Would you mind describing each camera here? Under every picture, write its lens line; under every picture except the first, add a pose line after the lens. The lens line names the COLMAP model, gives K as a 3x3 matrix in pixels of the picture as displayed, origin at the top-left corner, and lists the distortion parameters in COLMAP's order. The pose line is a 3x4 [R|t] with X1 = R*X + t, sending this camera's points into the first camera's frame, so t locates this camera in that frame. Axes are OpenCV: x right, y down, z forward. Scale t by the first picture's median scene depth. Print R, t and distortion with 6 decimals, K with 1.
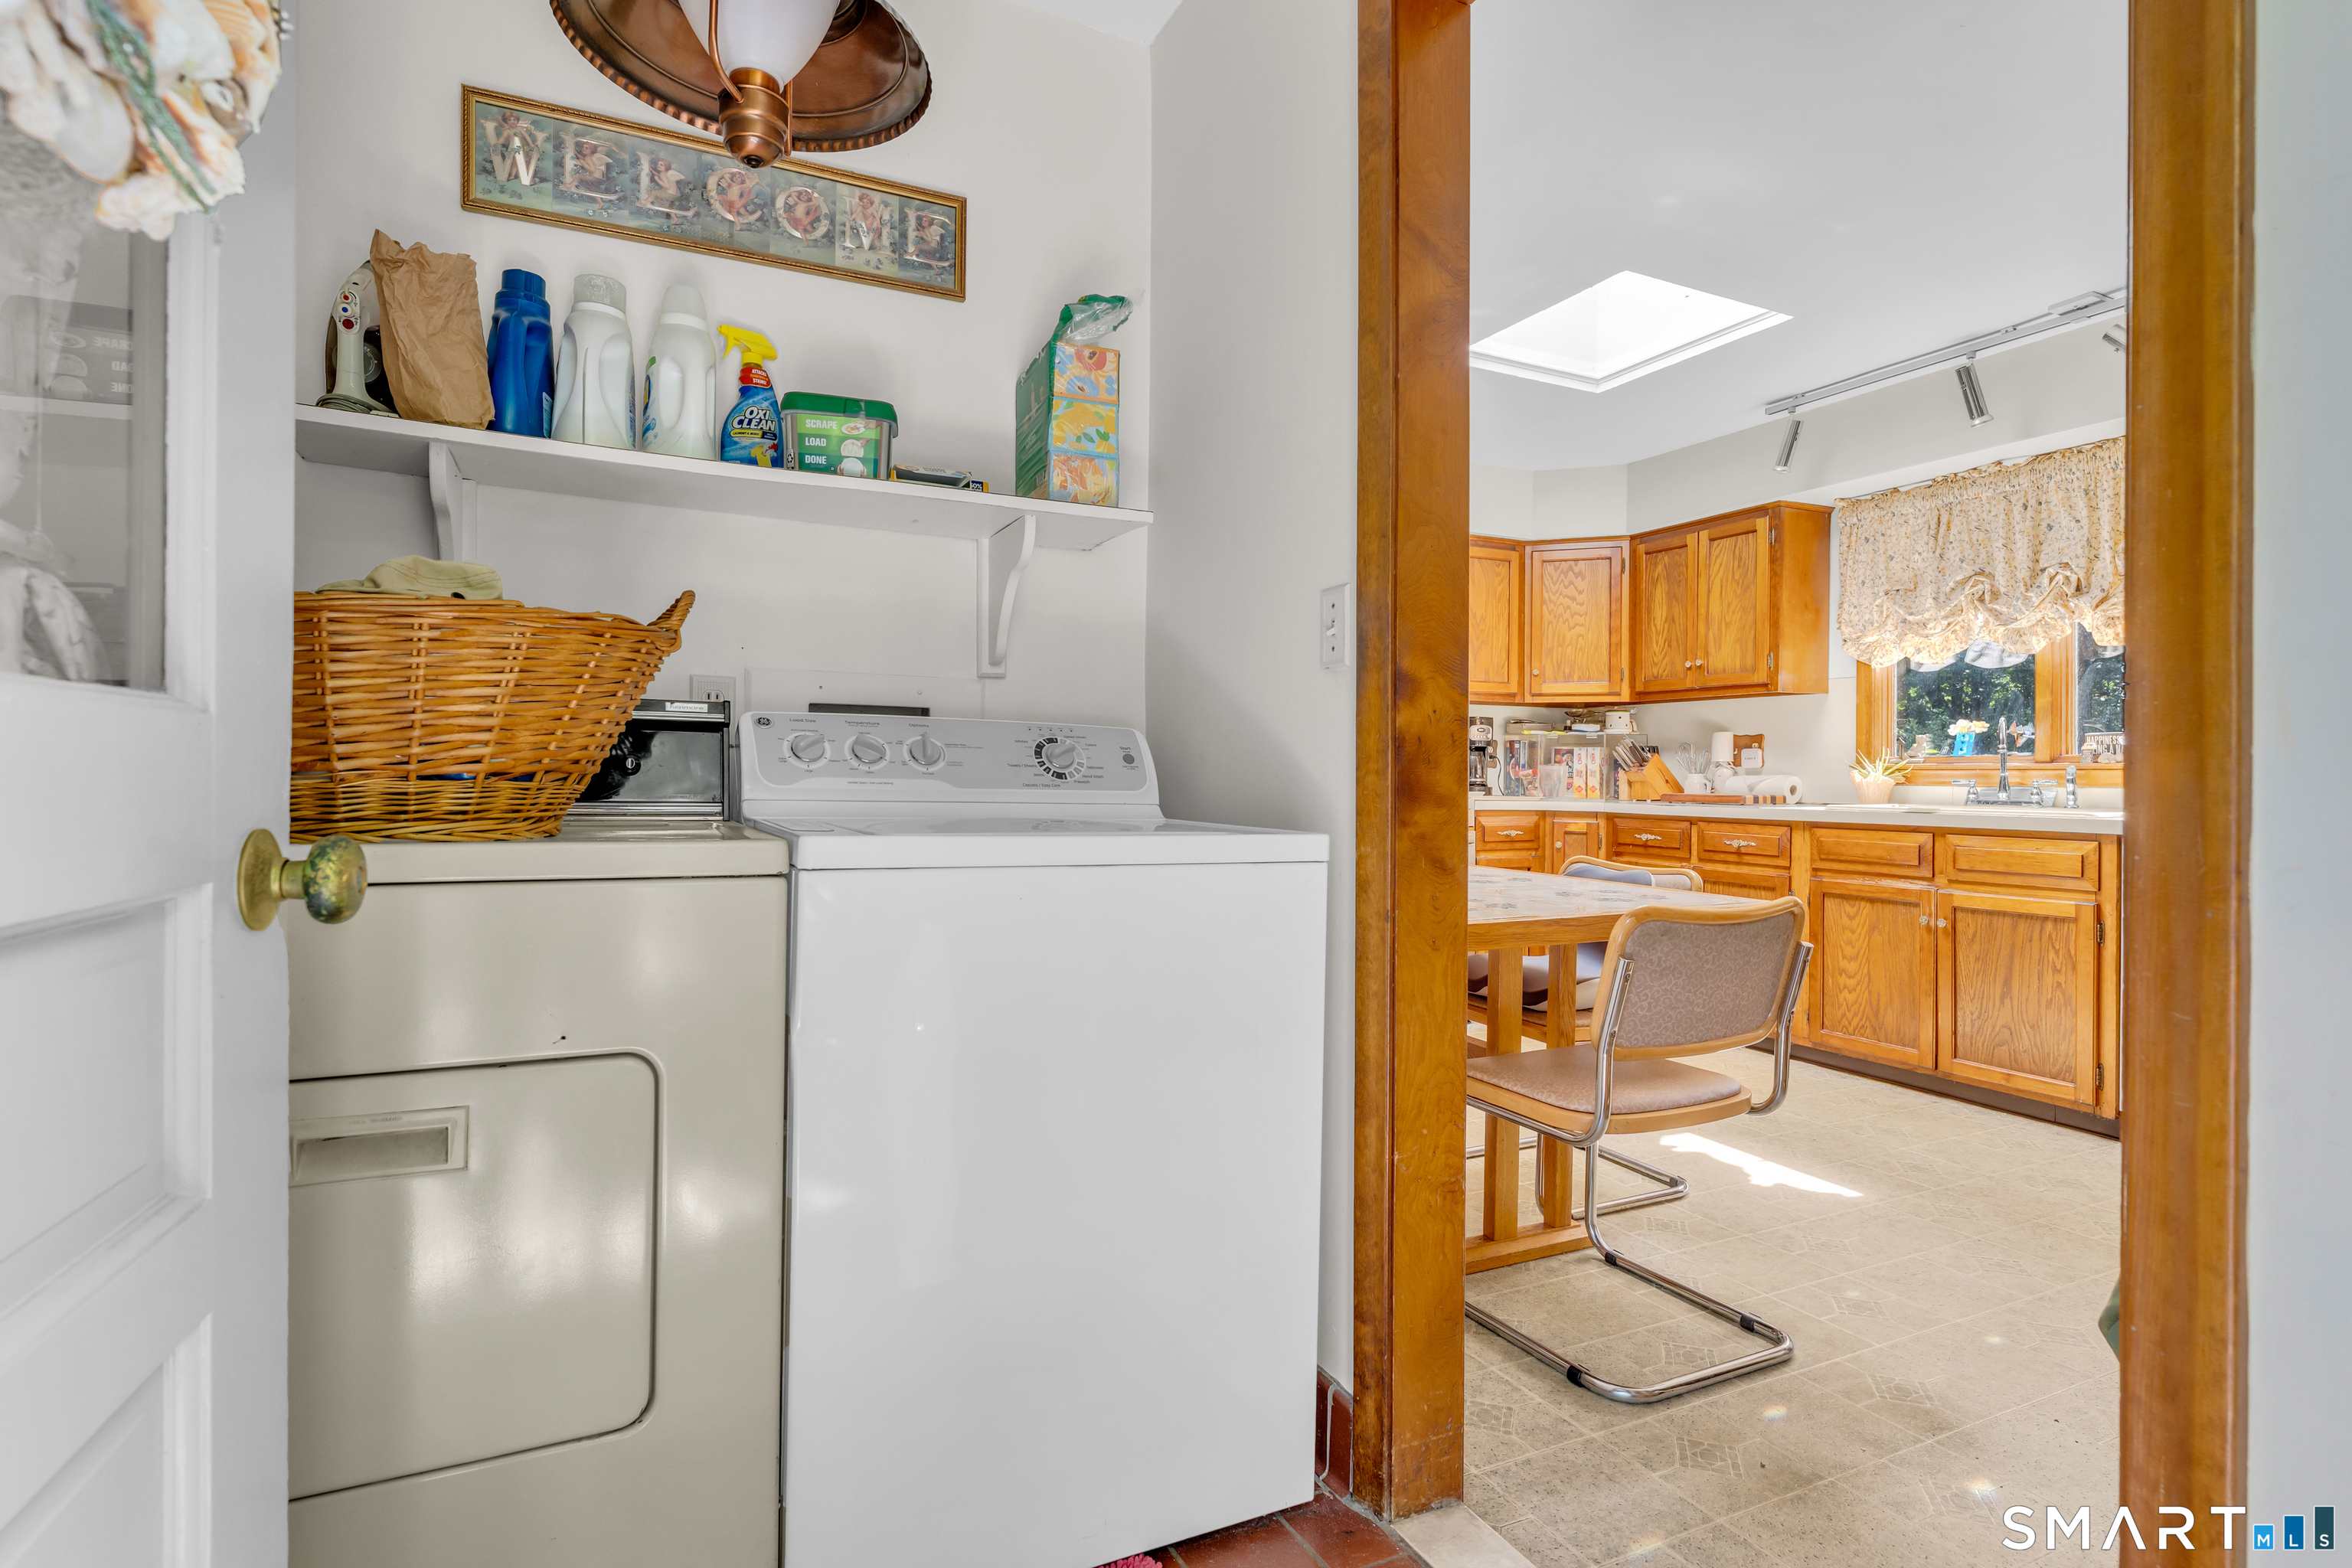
lens RADIAL K [[1173.9, 0, 1165.2], [0, 1173.9, 784.7], [0, 0, 1]] dist [-0.001760, -0.001005]
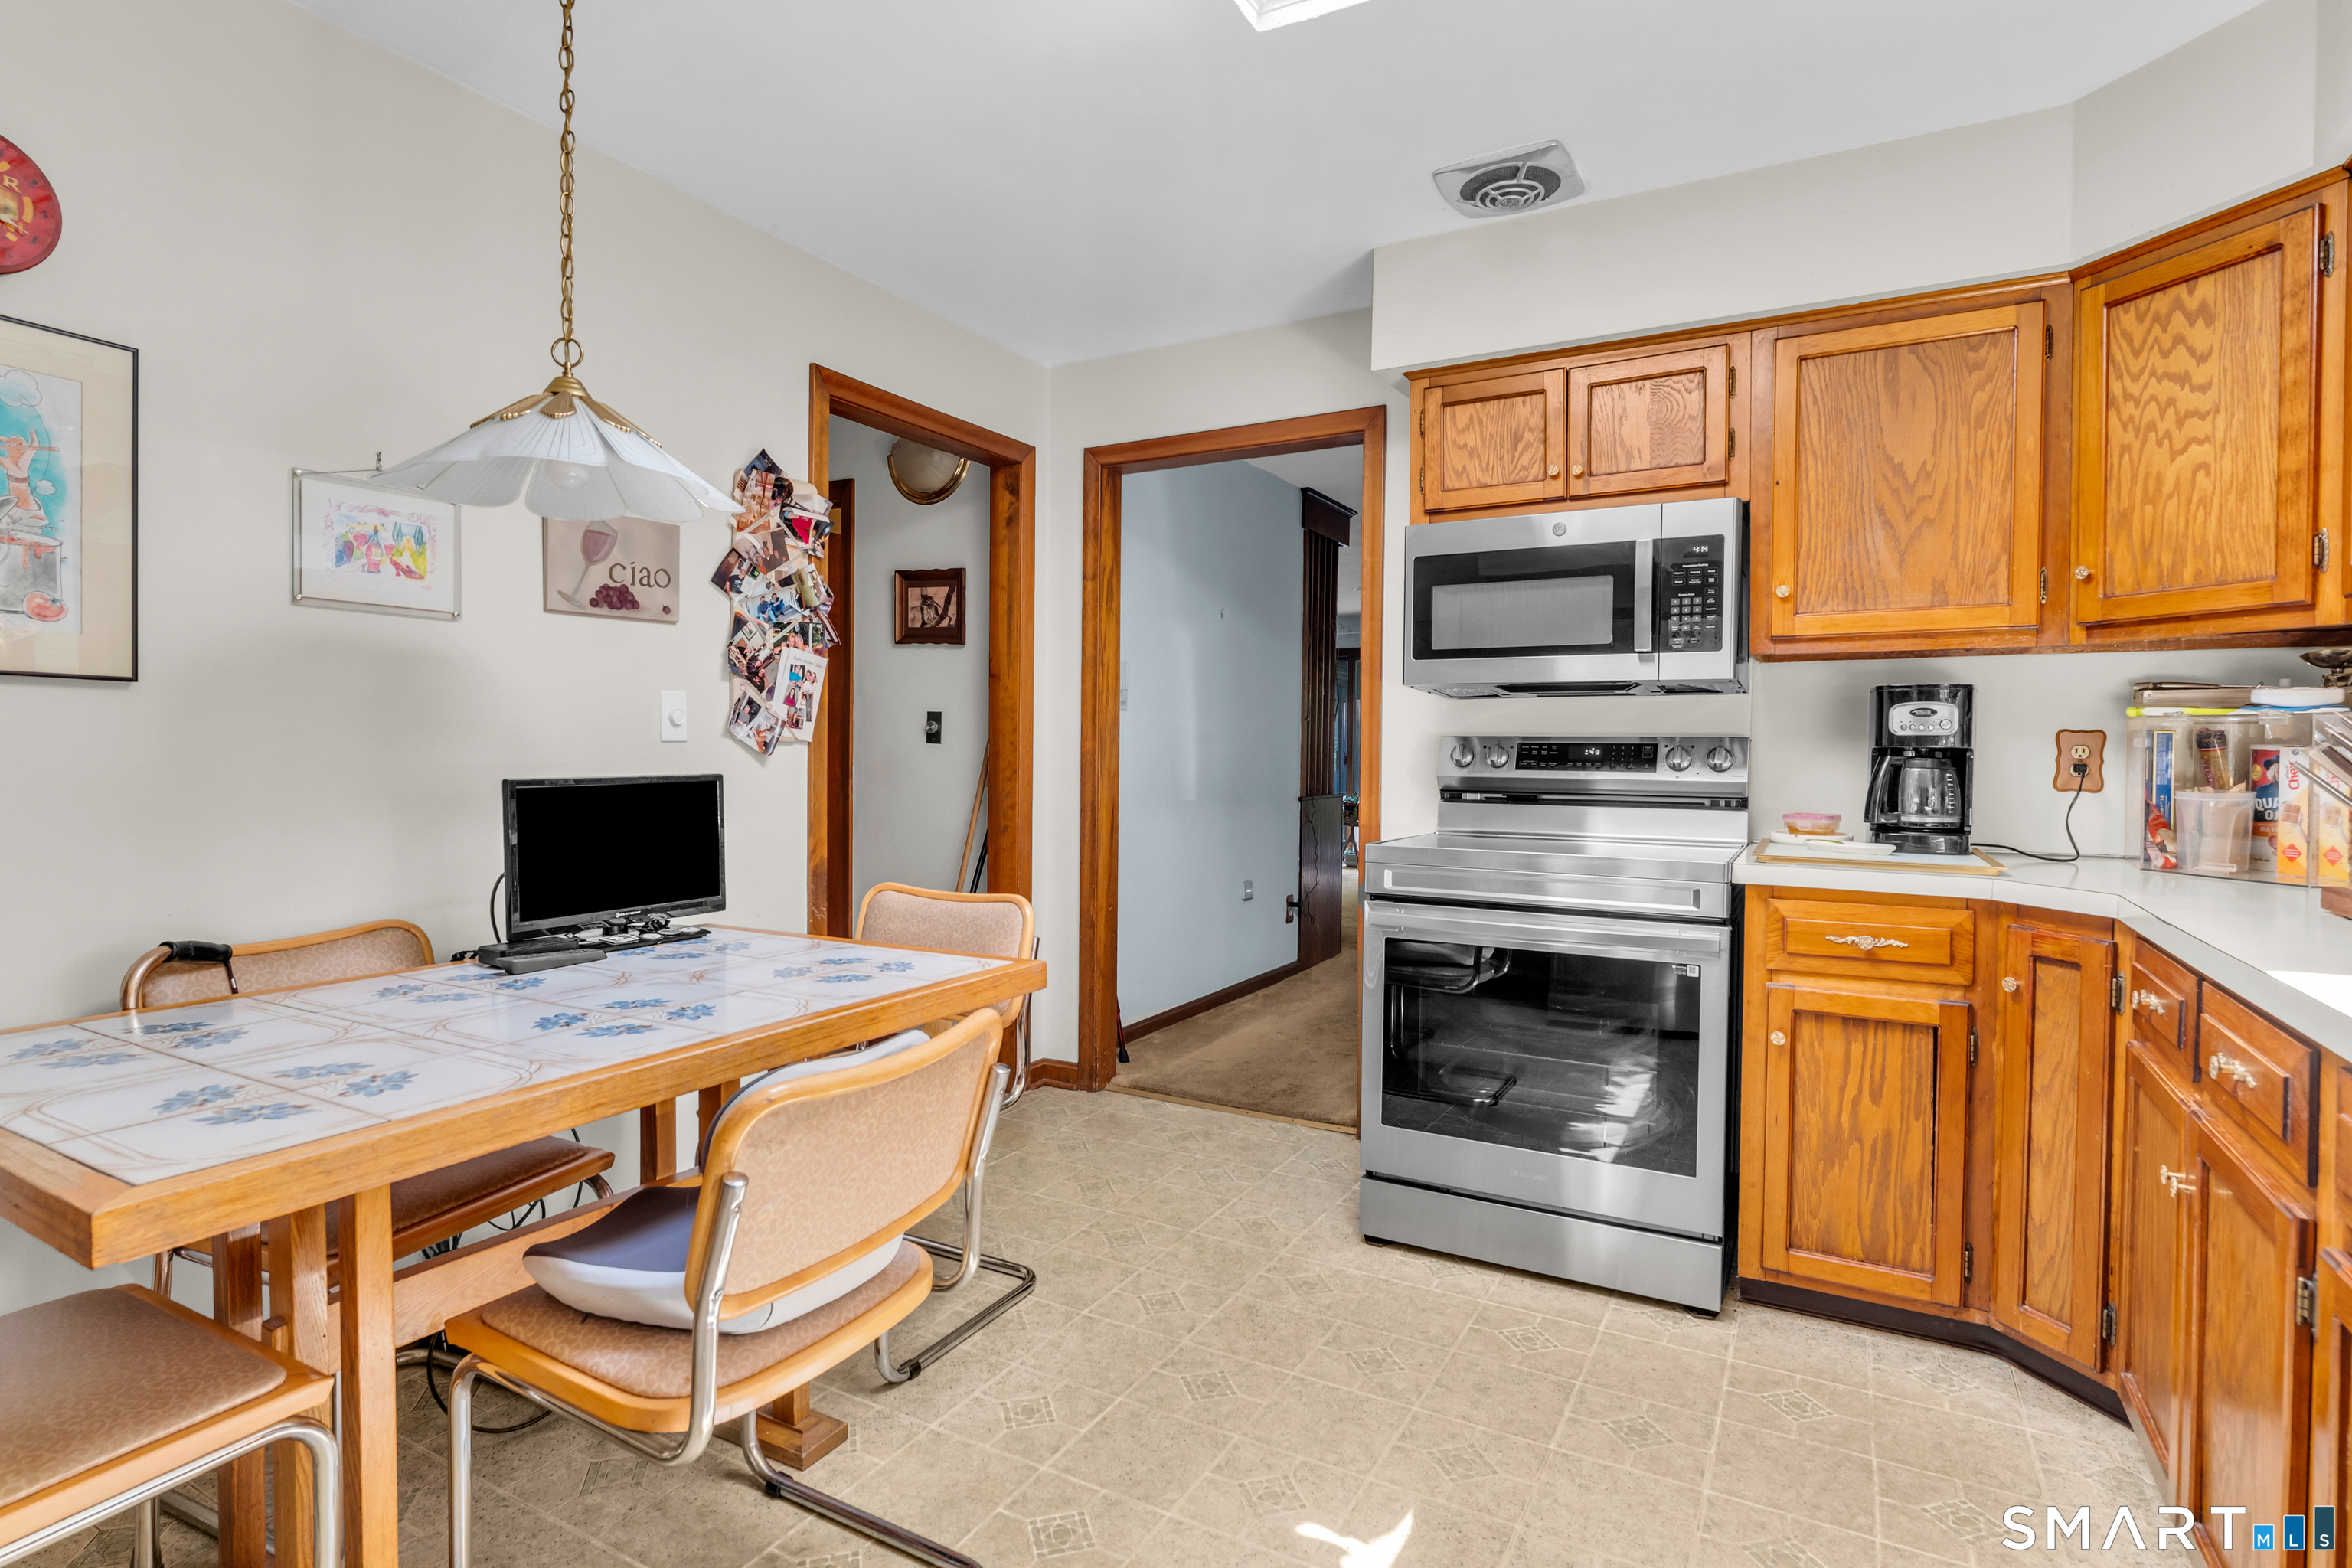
lens RADIAL K [[1192.5, 0, 1181.9], [0, 1192.5, 779.7], [0, 0, 1]] dist [0.001534, 0.000129]
pose [[0.581548, 0.019056, -0.813289, 0.565385], [-0.009232, 0.999816, 0.016825, -0.029144], [0.813460, -0.002276, 0.581617, 0.564892]]
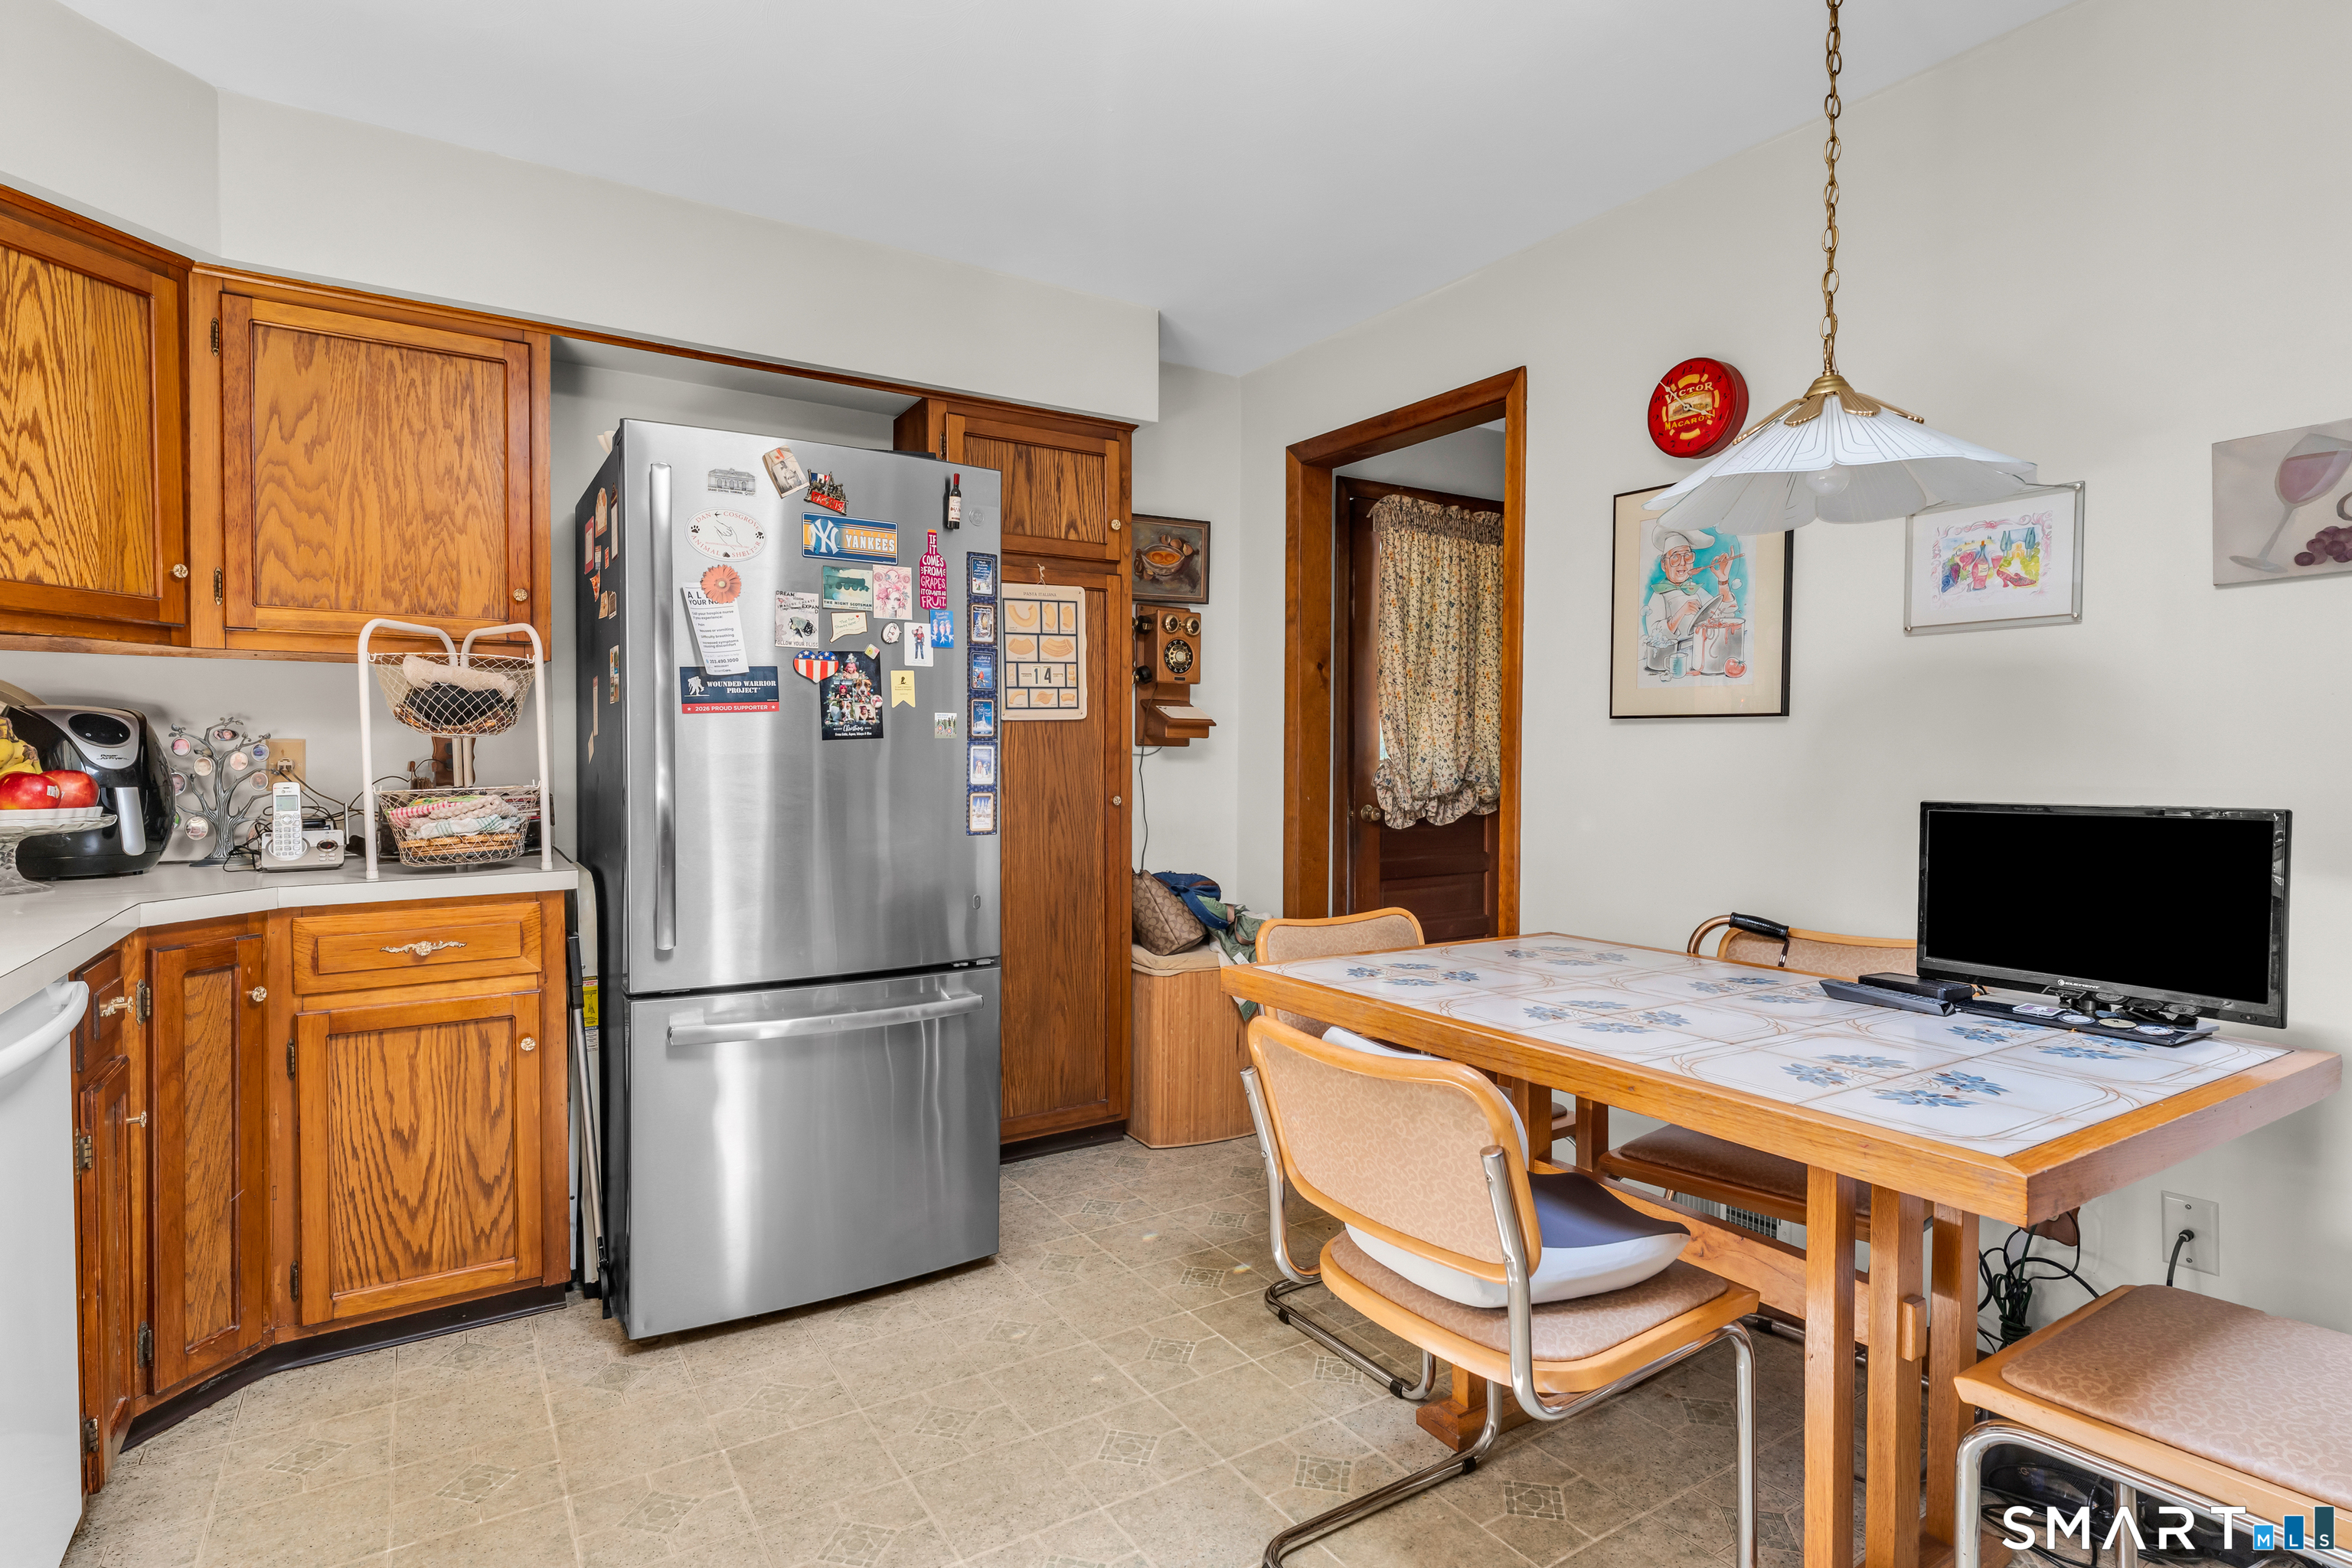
lens RADIAL K [[1181.0, 0, 1176.0], [0, 1181.0, 784.0], [0, 0, 1]] dist [-0.001470, -0.000618]
pose [[-0.992436, -0.006517, -0.122588, 0.360357], [-0.010149, 0.999527, 0.029030, -0.034674], [0.122341, 0.030054, -0.992033, 0.997156]]
